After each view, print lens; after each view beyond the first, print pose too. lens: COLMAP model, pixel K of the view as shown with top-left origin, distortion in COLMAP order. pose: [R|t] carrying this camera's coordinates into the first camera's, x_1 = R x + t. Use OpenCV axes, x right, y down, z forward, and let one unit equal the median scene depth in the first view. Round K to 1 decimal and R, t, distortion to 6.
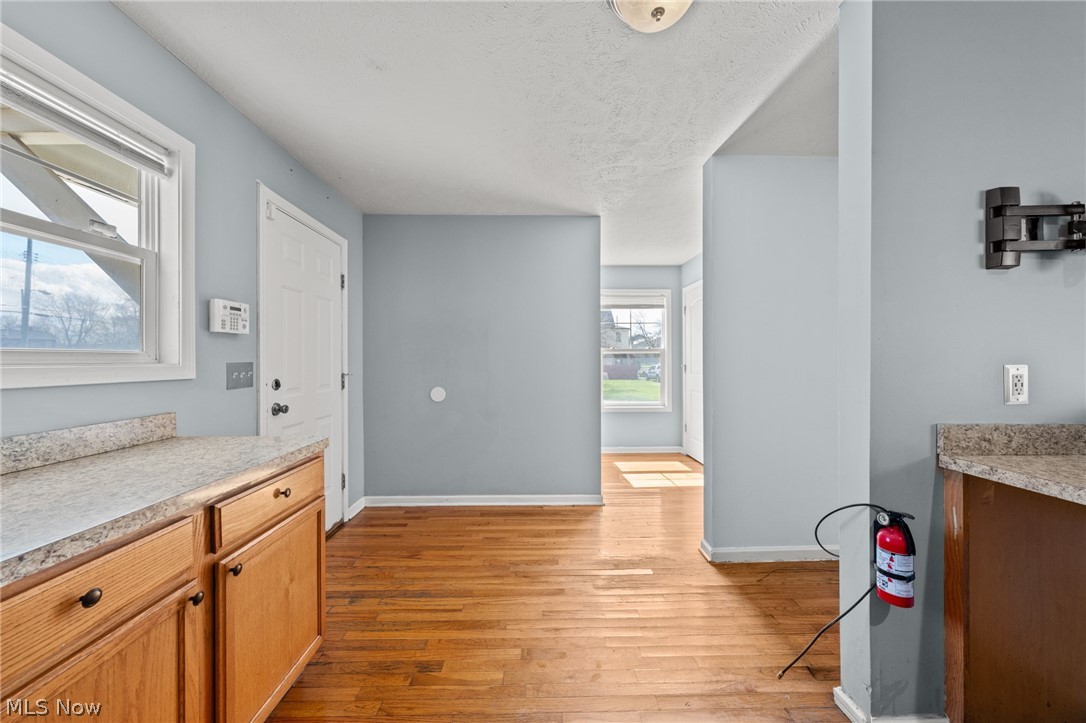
lens RADIAL K [[366.5, 0, 541.1], [0, 366.5, 358.7], [0, 0, 1]] dist [-0.000374, -0.000029]
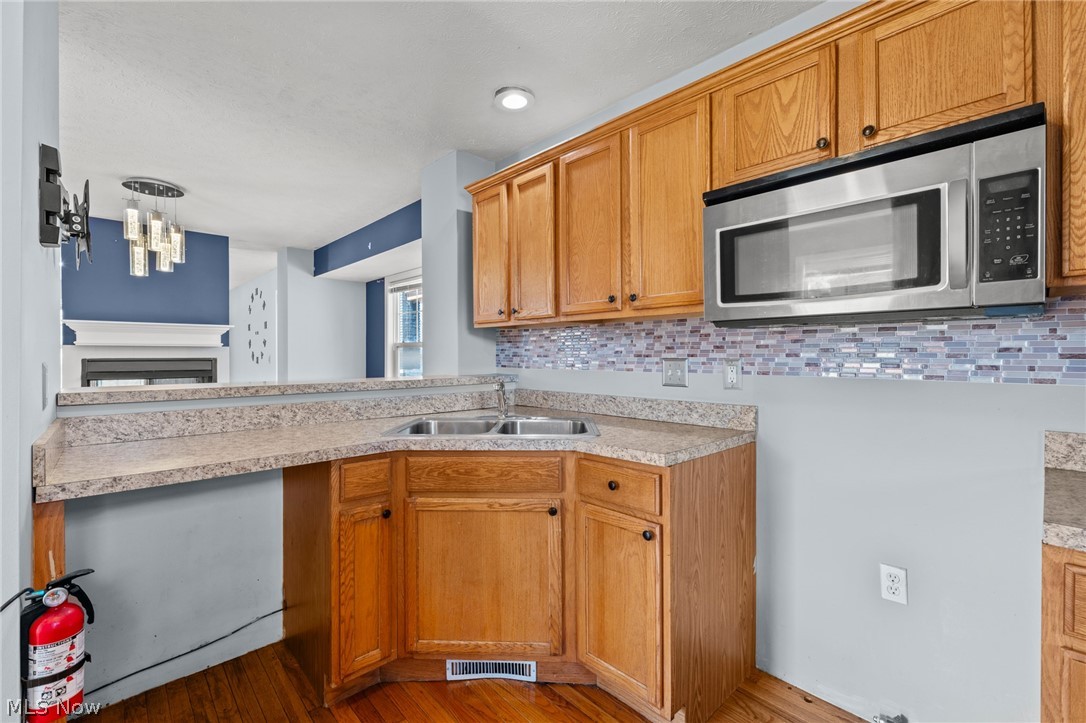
lens RADIAL K [[472.5, 0, 543.1], [0, 472.5, 357.6], [0, 0, 1]] dist [-0.000805, -0.000410]
pose [[-0.670070, -0.001117, 0.742297, -0.195545], [0.000046, 0.999999, 0.001546, 0.002667], [-0.742298, 0.001070, -0.670069, 0.624076]]
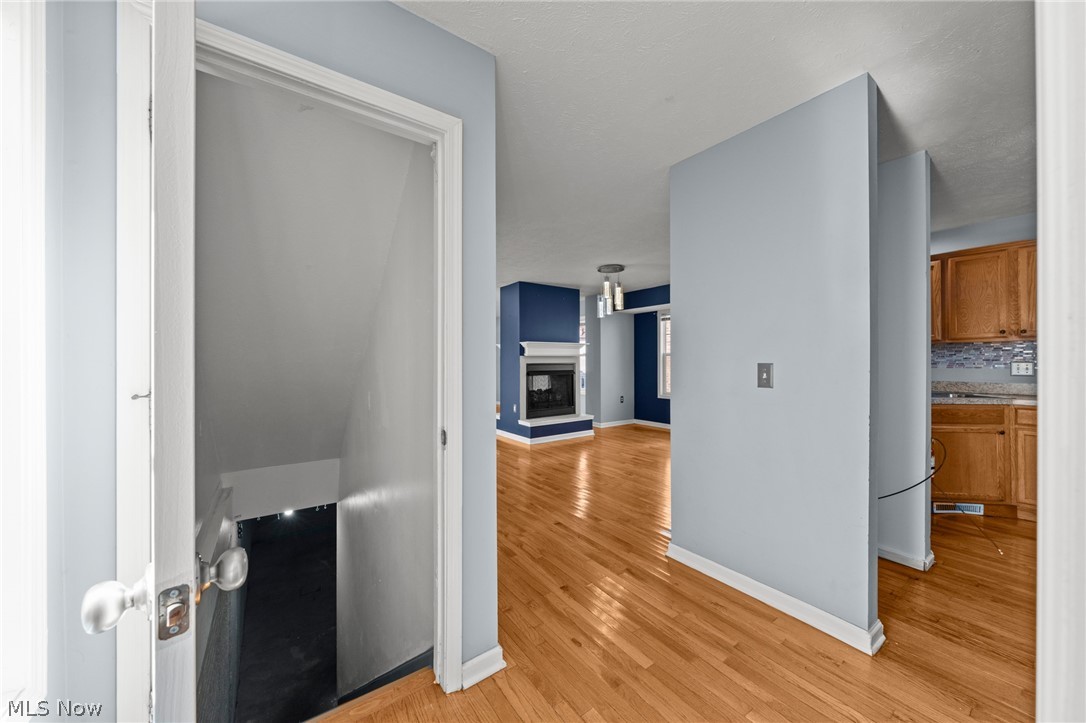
lens RADIAL K [[381.5, 0, 545.5], [0, 381.5, 360.3], [0, 0, 1]] dist [0.000208, 0.000032]
pose [[-0.569744, 0.007278, 0.821790, 0.295803], [0.002919, 0.999972, -0.006832, 0.007511], [-0.821817, -0.001494, -0.569749, 2.663612]]
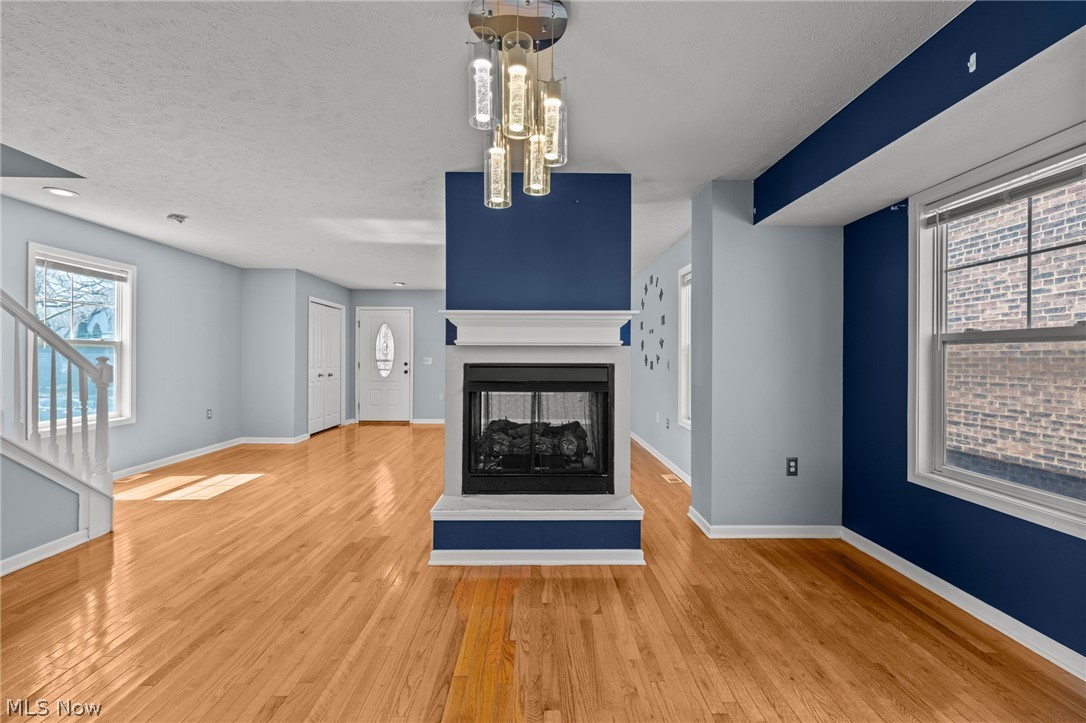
lens RADIAL K [[455.2, 0, 542.4], [0, 455.2, 358.5], [0, 0, 1]] dist [-0.002620, -0.000221]
pose [[0.005460, 0.002789, 0.999981, 1.530047], [-0.007026, 0.999972, -0.002751, -0.003346], [-0.999960, -0.007011, 0.005480, 0.438760]]
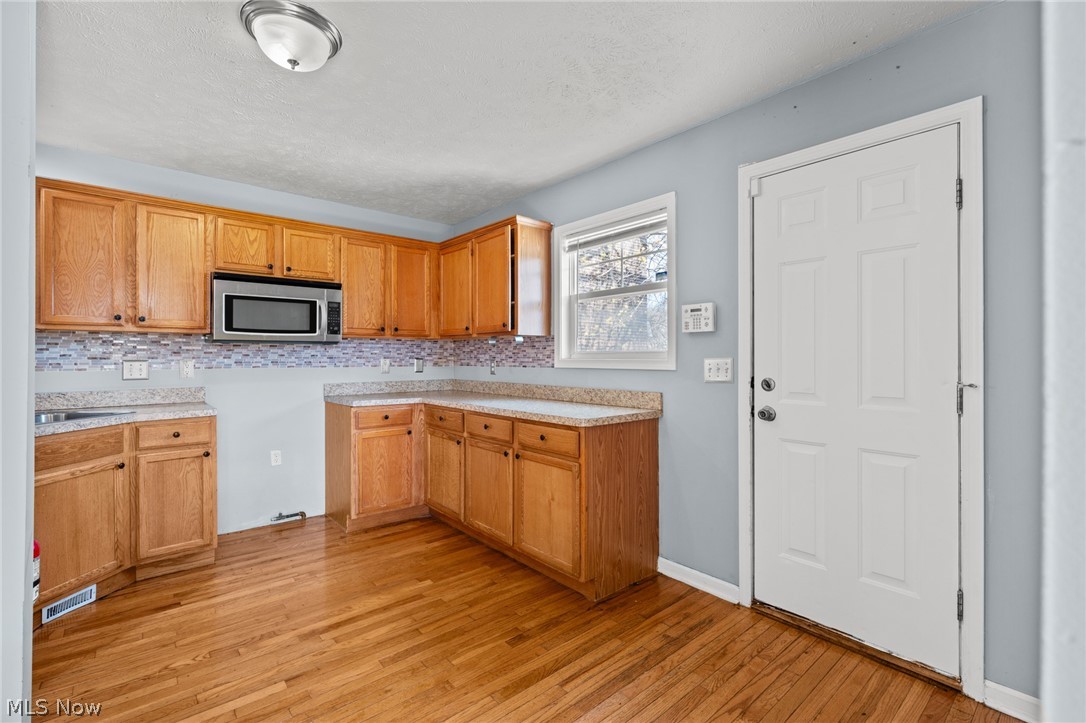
lens RADIAL K [[483.5, 0, 538.7], [0, 483.5, 356.1], [0, 0, 1]] dist [-0.001804, -0.000616]
pose [[-0.772802, 0.002923, -0.634640, 0.493499], [0.005729, 0.999981, -0.002371, 0.004981], [0.634621, -0.005468, -0.772804, 1.915676]]
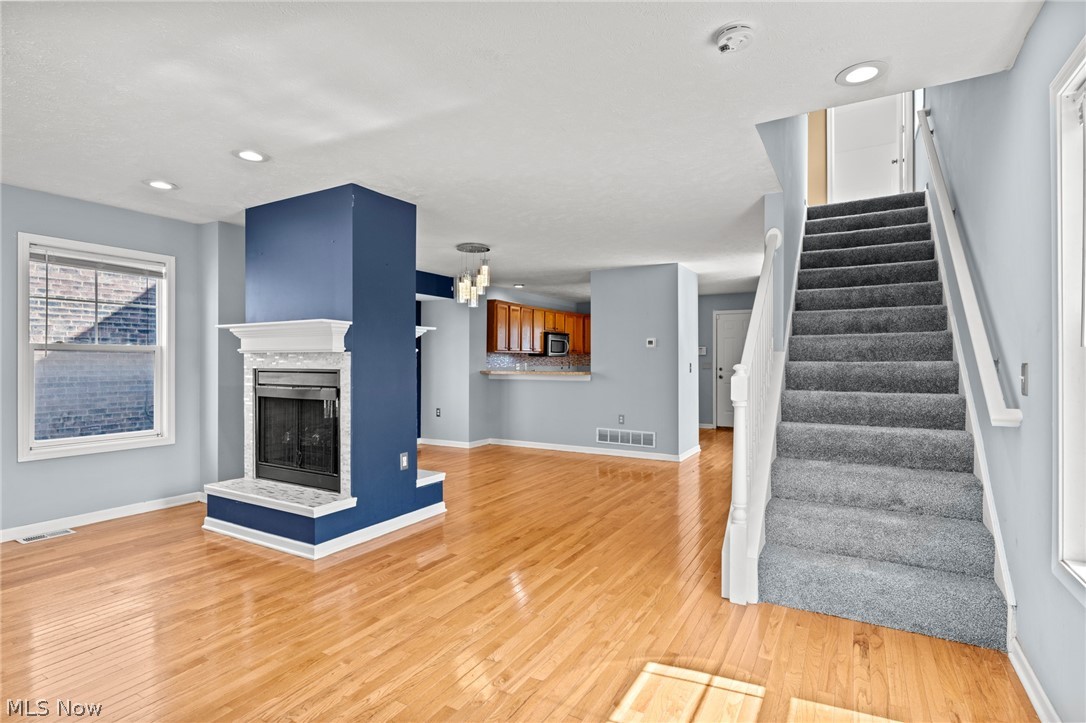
lens RADIAL K [[540.8, 0, 543.0], [0, 540.8, 361.5], [0, 0, 1]] dist [-0.002663, -0.000836]
pose [[-0.520205, 0.005307, -0.854025, 5.237722], [0.005904, 0.999979, 0.002618, -0.023780], [0.854021, -0.003680, -0.520226, 2.690133]]
